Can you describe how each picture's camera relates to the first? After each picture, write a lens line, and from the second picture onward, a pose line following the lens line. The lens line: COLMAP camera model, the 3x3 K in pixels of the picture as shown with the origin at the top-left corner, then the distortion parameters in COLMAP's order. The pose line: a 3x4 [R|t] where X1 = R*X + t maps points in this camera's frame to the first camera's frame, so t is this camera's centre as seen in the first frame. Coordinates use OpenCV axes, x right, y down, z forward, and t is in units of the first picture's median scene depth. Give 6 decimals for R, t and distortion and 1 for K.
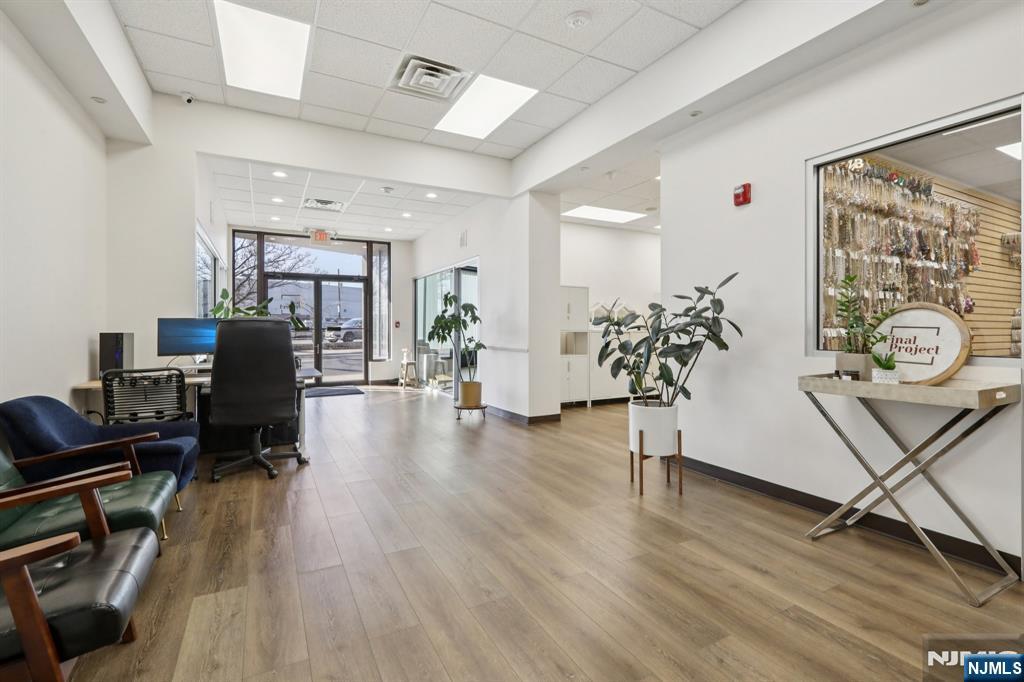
lens RADIAL K [[467.5, 0, 511.7], [0, 467.5, 337.5], [0, 0, 1]] dist [0.000031, 0.000248]
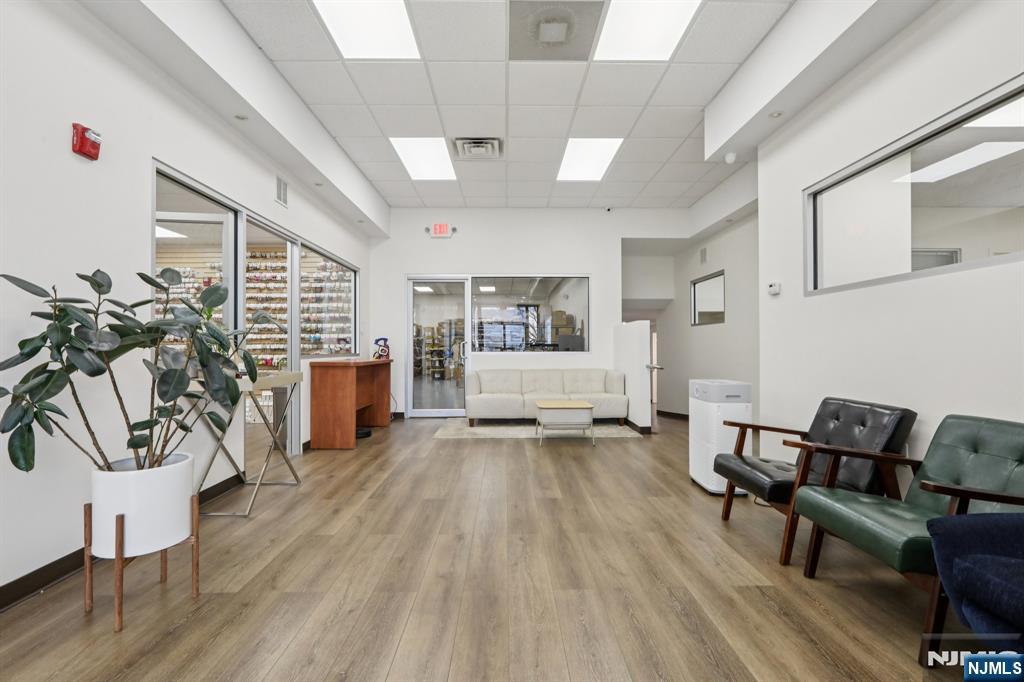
lens RADIAL K [[468.3, 0, 508.5], [0, 468.3, 341.7], [0, 0, 1]] dist [-0.000298, 0.000050]
pose [[-0.886214, 0.006710, 0.463227, -0.321581], [0.008747, 0.999959, 0.002250, -0.003914], [-0.463193, 0.006046, -0.886237, 1.115611]]
